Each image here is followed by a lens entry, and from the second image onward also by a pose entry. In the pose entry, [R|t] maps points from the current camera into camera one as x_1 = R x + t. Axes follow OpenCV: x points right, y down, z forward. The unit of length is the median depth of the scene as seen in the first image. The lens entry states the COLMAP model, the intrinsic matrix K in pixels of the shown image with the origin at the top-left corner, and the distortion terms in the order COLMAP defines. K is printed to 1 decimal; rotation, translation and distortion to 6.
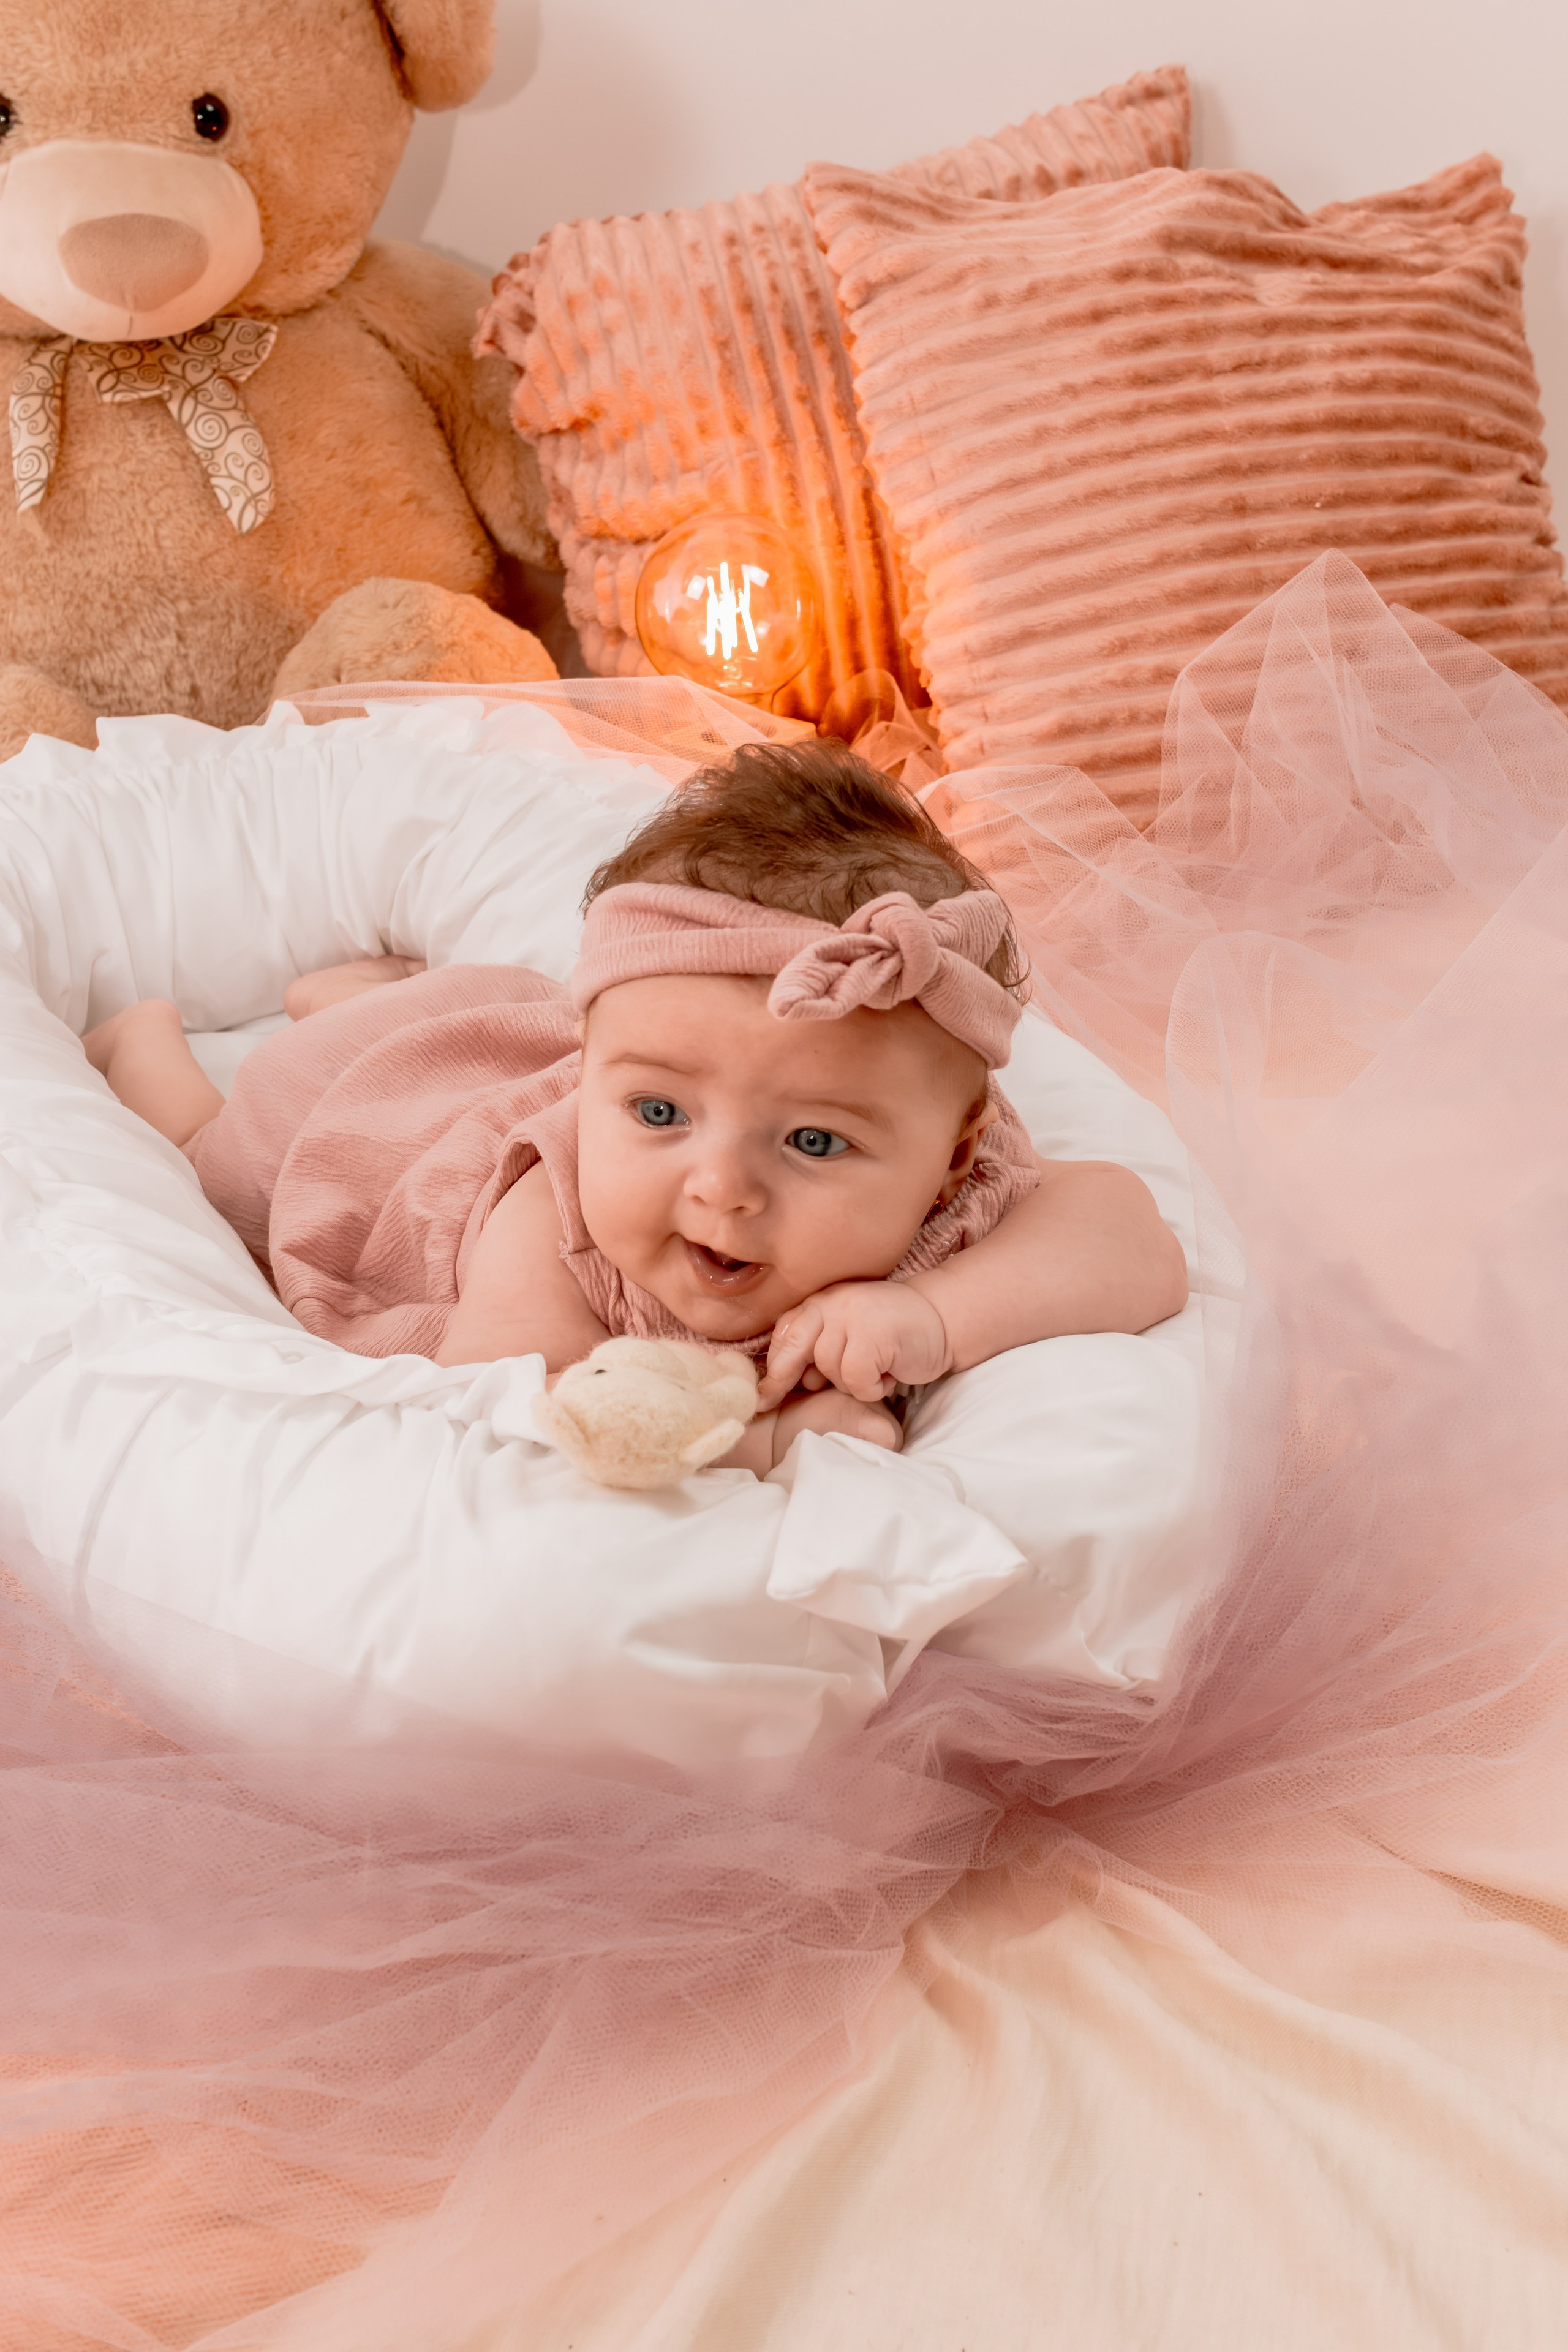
lens RADIAL K [[2623.5, 0, 792.2], [0, 2623.5, 1176.8], [0, 0, 1]] dist [0.020342, 0.000000]
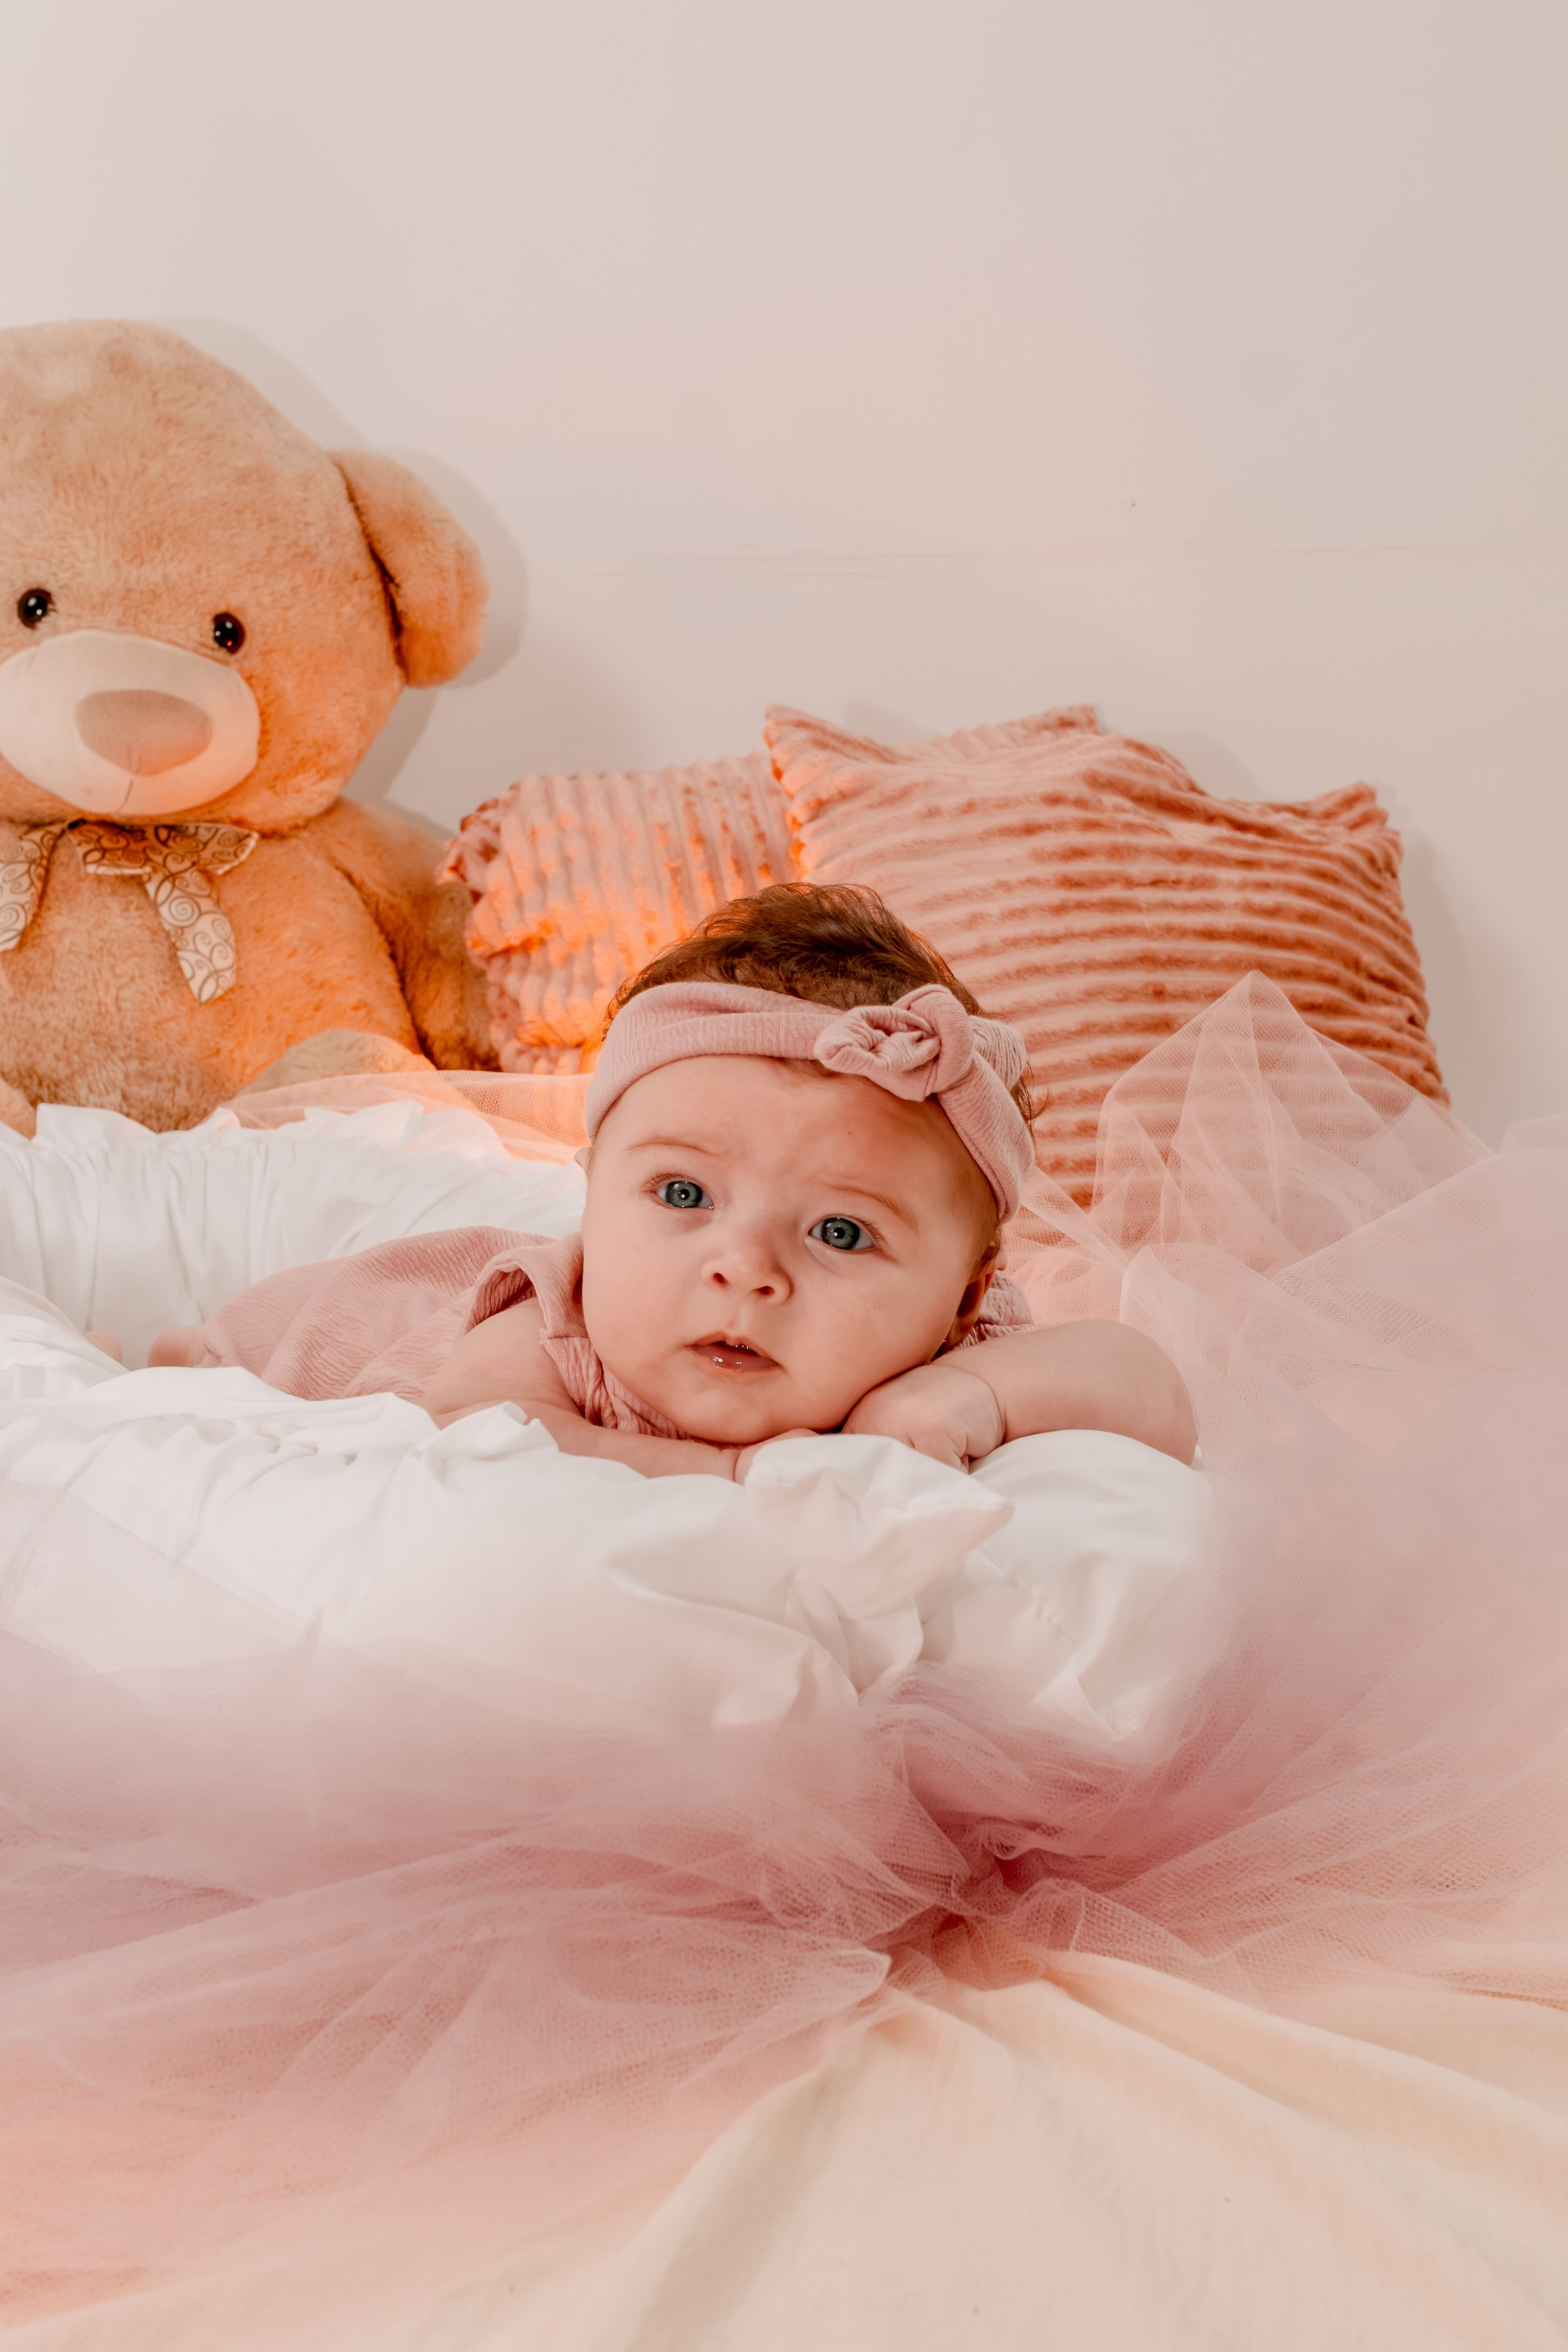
lens RADIAL K [[2623.5, 0, 794.8], [0, 2623.5, 1164.2], [0, 0, 1]] dist [0.020342, 0.000000]
pose [[0.995502, 0.074815, 0.058130, -0.031095], [-0.049544, 0.934051, -0.353686, 0.175816], [-0.080758, 0.349215, 0.933556, 0.031621]]
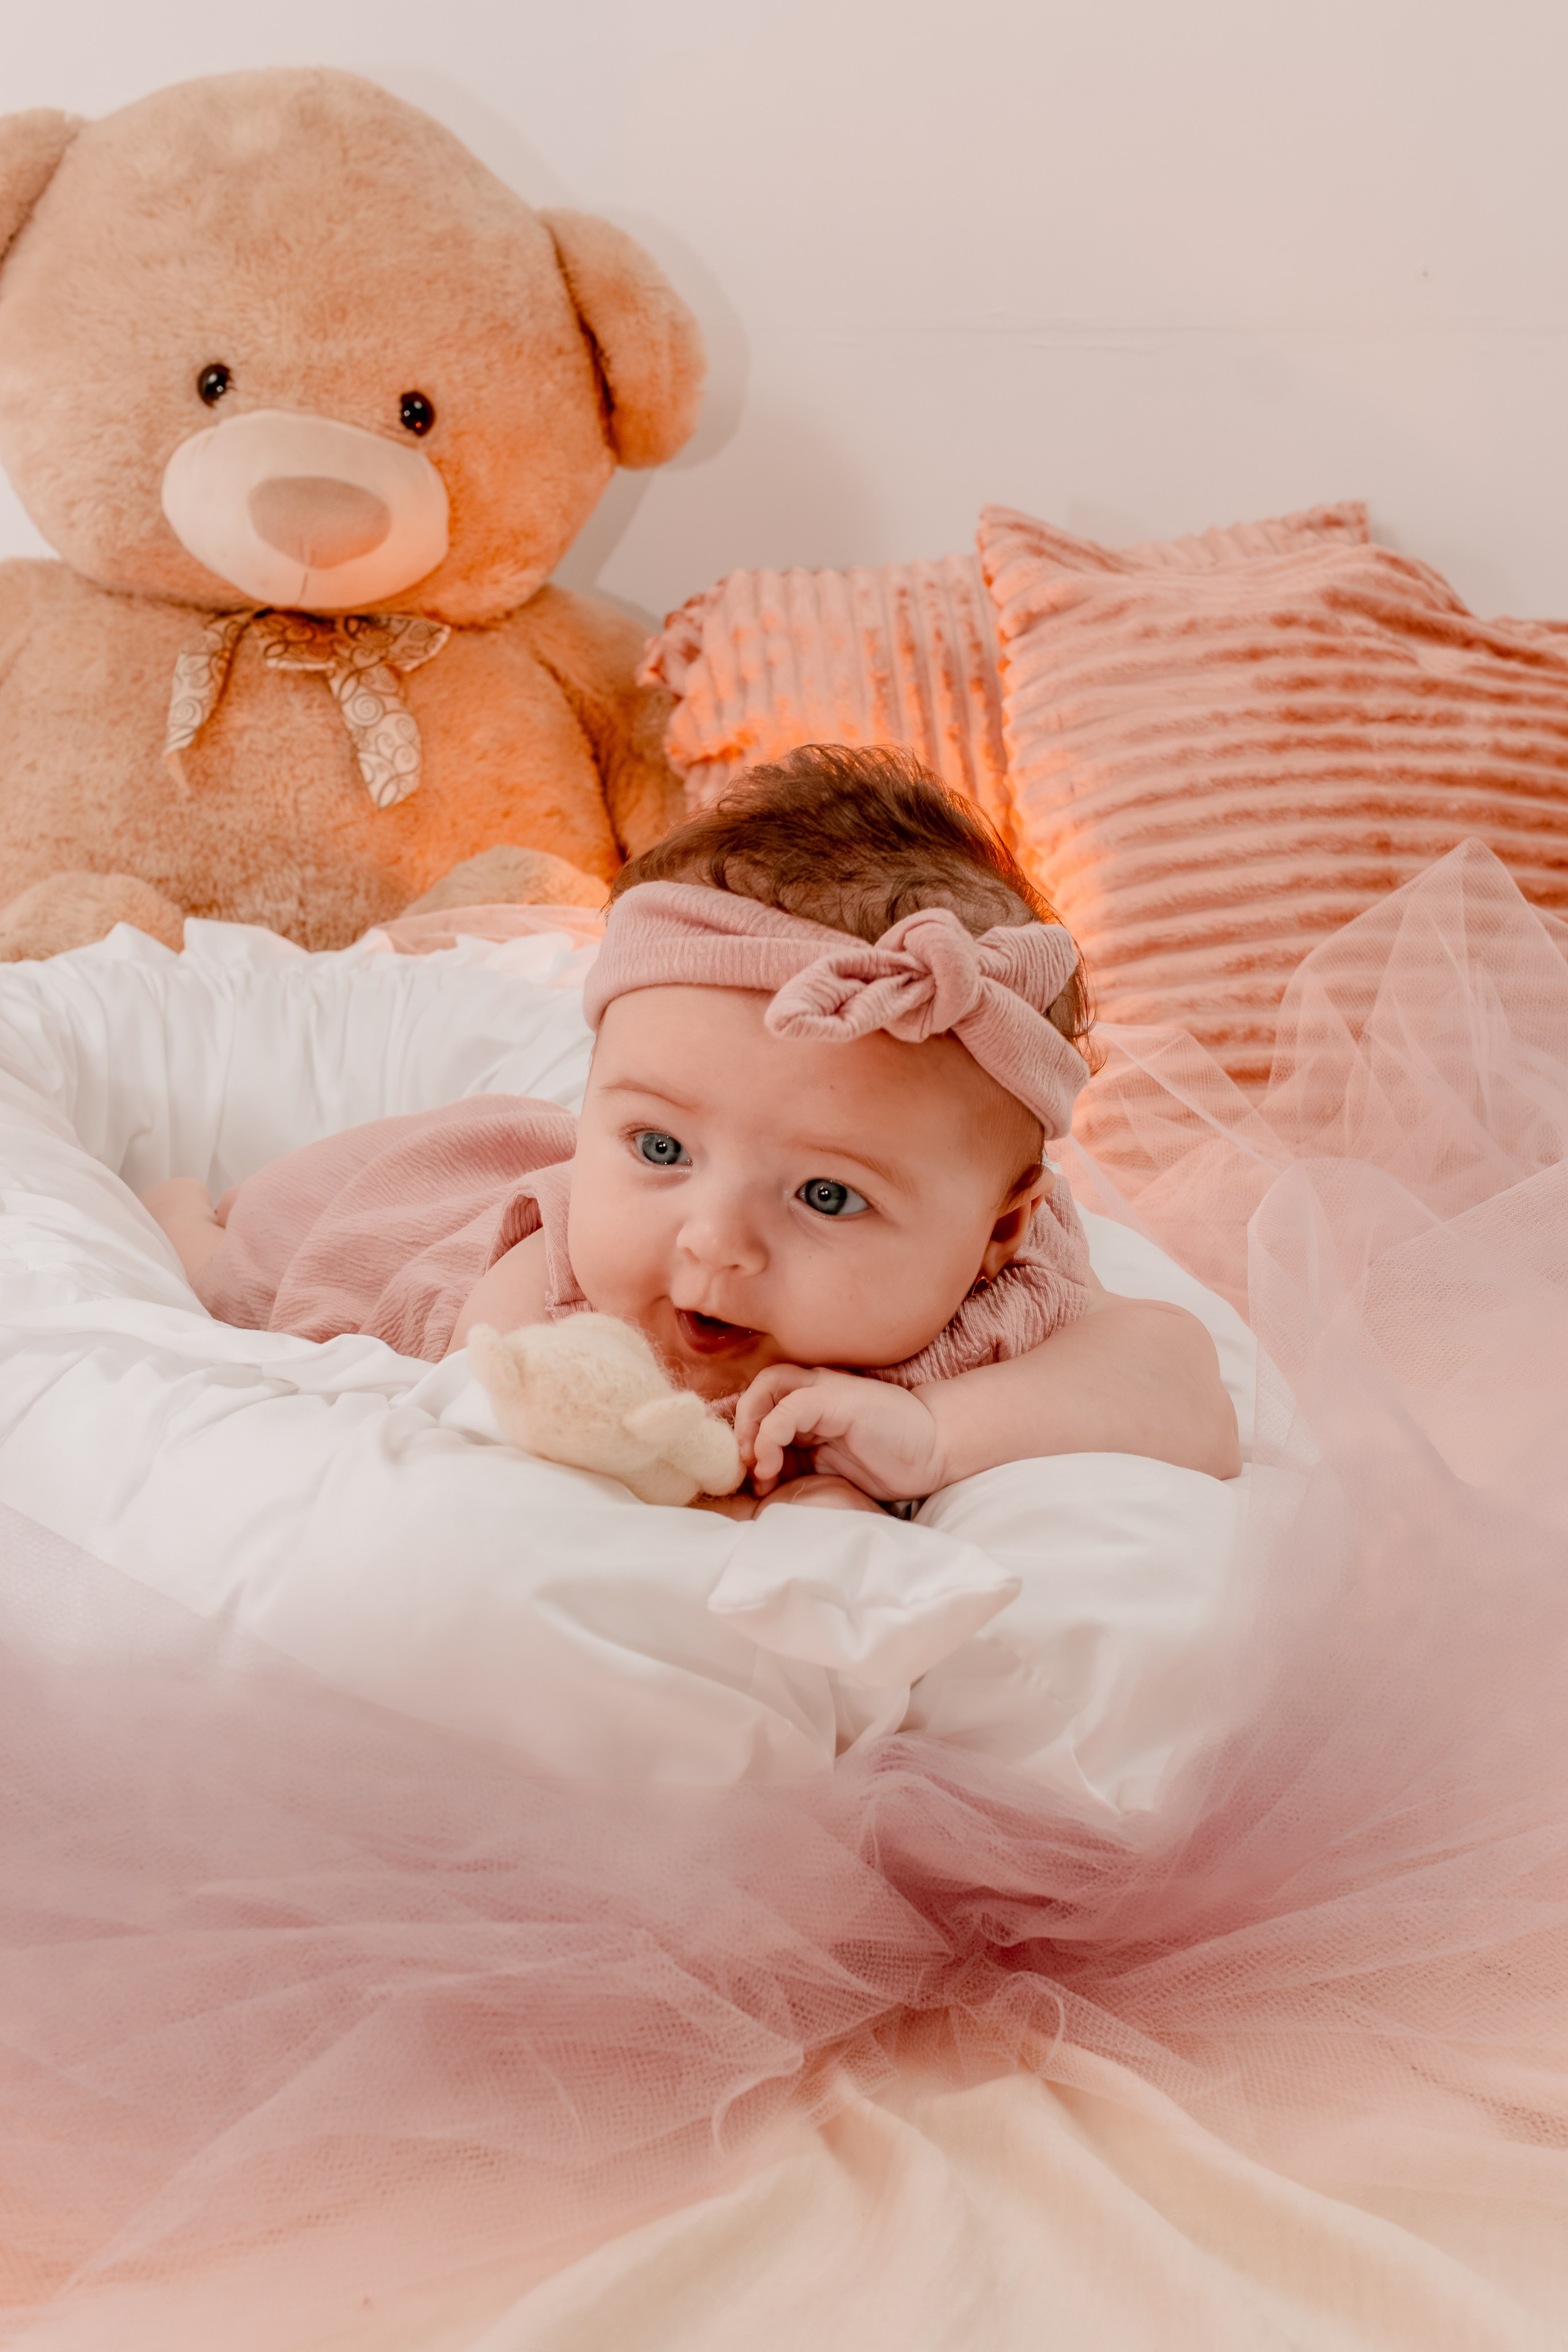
lens RADIAL K [[2623.5, 0, 793.3], [0, 2623.5, 1168.9], [0, 0, 1]] dist [0.020342, 0.000000]
pose [[0.990376, 0.121975, -0.065408, 0.029010], [-0.134483, 0.959780, -0.246449, 0.114452], [0.032716, 0.252873, 0.966946, 0.076250]]
